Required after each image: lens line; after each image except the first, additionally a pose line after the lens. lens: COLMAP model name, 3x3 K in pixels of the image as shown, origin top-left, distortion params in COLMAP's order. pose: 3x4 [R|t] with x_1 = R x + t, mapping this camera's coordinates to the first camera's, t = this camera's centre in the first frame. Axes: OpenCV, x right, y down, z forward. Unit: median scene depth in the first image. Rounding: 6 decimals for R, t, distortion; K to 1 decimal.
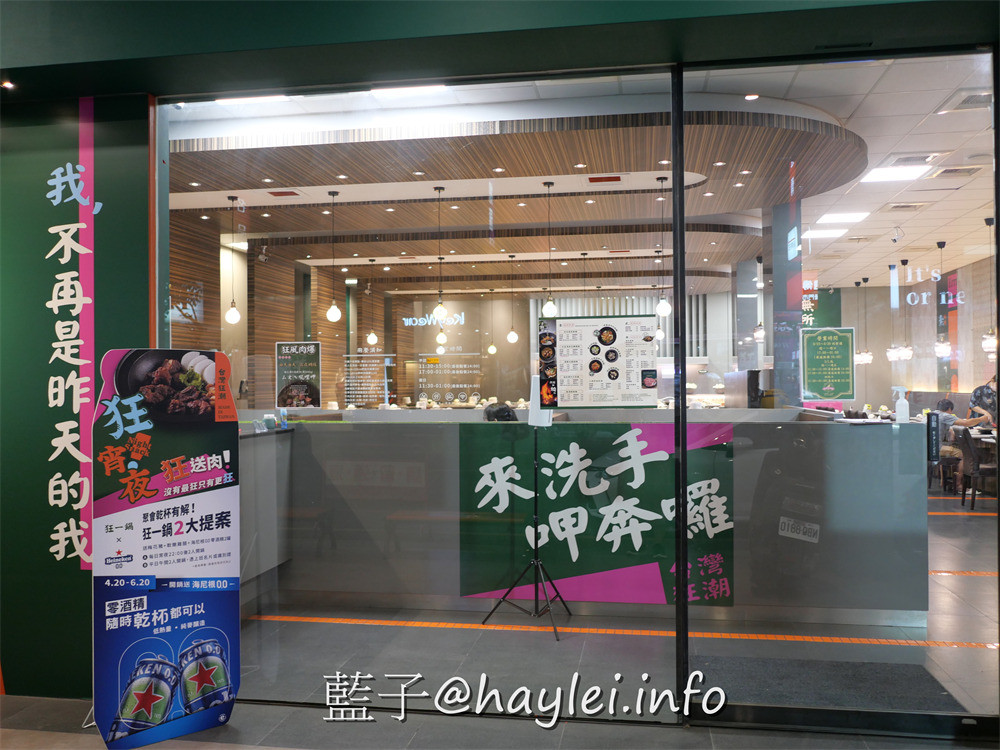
lens RADIAL K [[882.1, 0, 499.1], [0, 882.1, 378.1], [0, 0, 1]] dist [-0.017536, 0.017419]
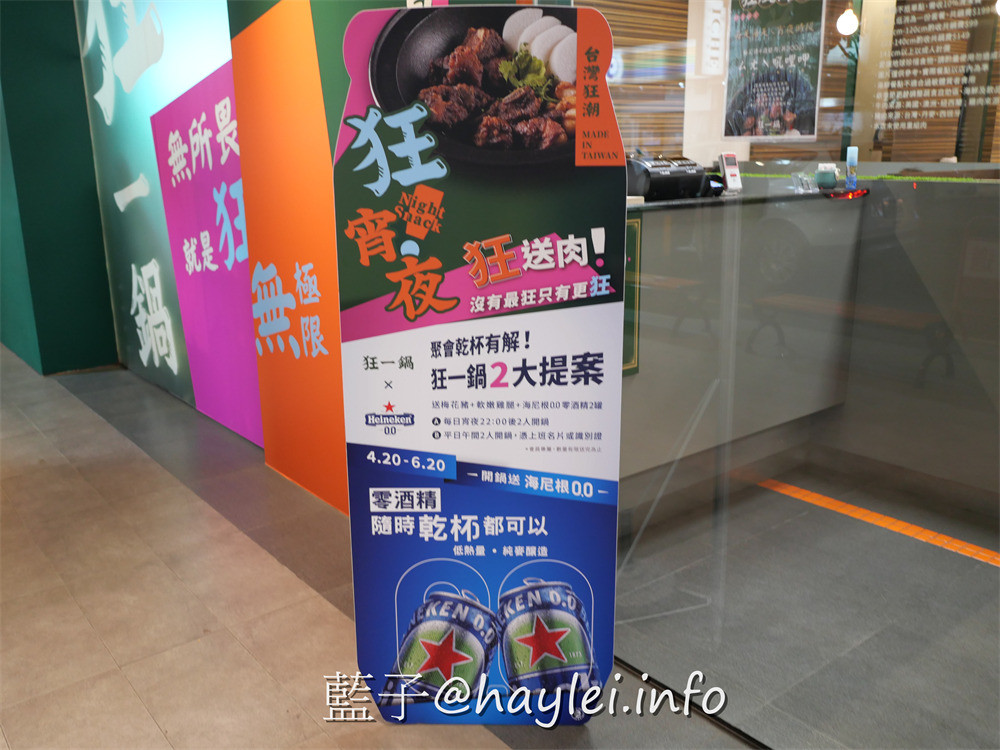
lens RADIAL K [[882.1, 0, 498.2], [0, 882.1, 376.4], [0, 0, 1]] dist [-0.017536, 0.017419]
pose [[0.744663, 0.166714, -0.646284, -0.029033], [0.009555, 0.965540, 0.260078, 0.036253], [0.667372, -0.199846, 0.717409, 0.626758]]
